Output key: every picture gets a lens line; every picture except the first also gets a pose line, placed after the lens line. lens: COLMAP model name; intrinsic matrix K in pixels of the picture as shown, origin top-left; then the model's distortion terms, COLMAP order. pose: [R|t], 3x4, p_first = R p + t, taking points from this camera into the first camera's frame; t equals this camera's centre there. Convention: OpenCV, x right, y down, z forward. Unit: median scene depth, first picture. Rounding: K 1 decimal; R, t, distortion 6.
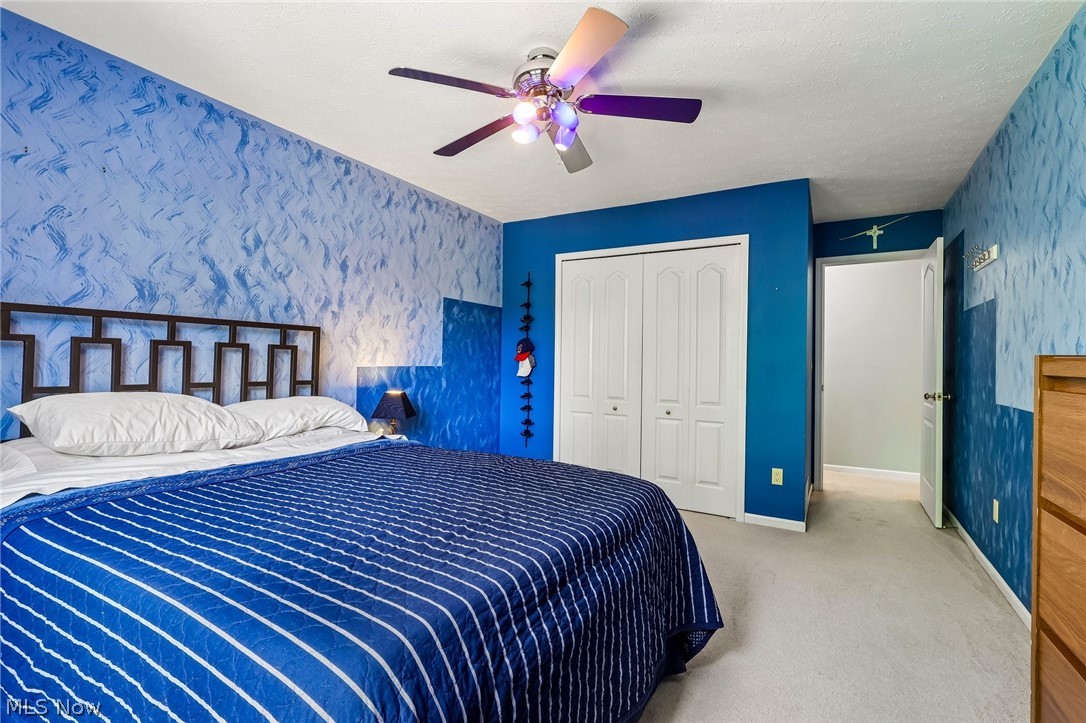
lens RADIAL K [[503.2, 0, 544.6], [0, 503.2, 361.7], [0, 0, 1]] dist [-0.002297, -0.001535]
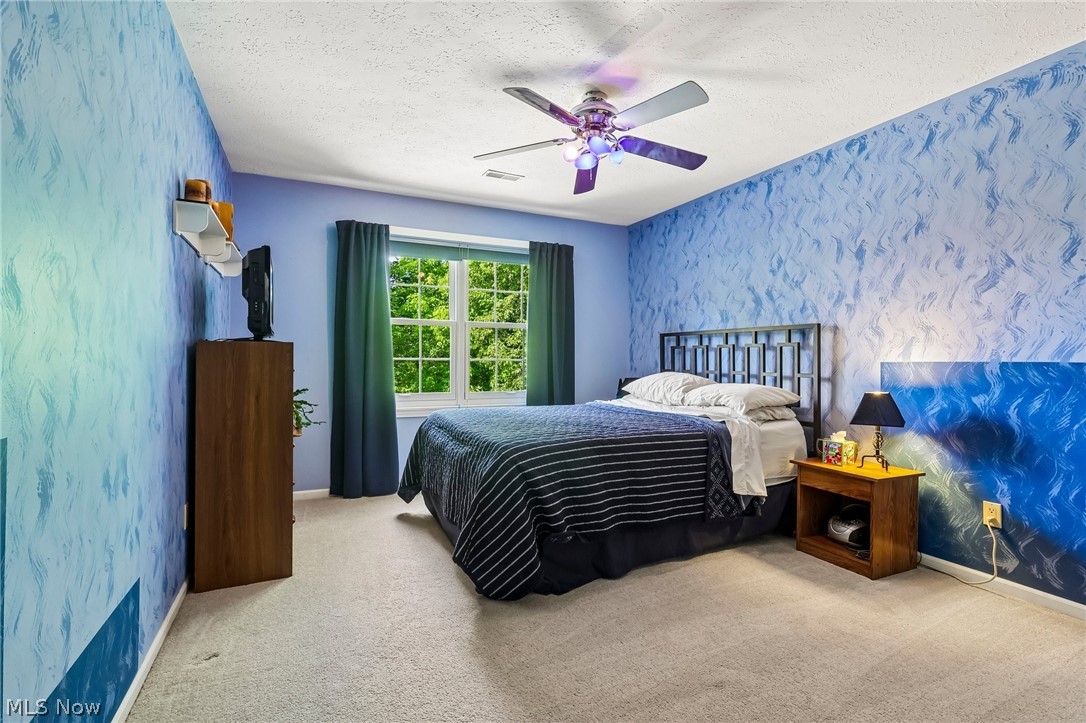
lens RADIAL K [[503.2, 0, 541.9], [0, 503.2, 357.9], [0, 0, 1]] dist [-0.002297, -0.001535]
pose [[-0.568771, -0.012544, -0.822400, 0.697341], [-0.005468, 0.999919, -0.011470, 0.016793], [0.822478, -0.002027, -0.568794, 1.059183]]
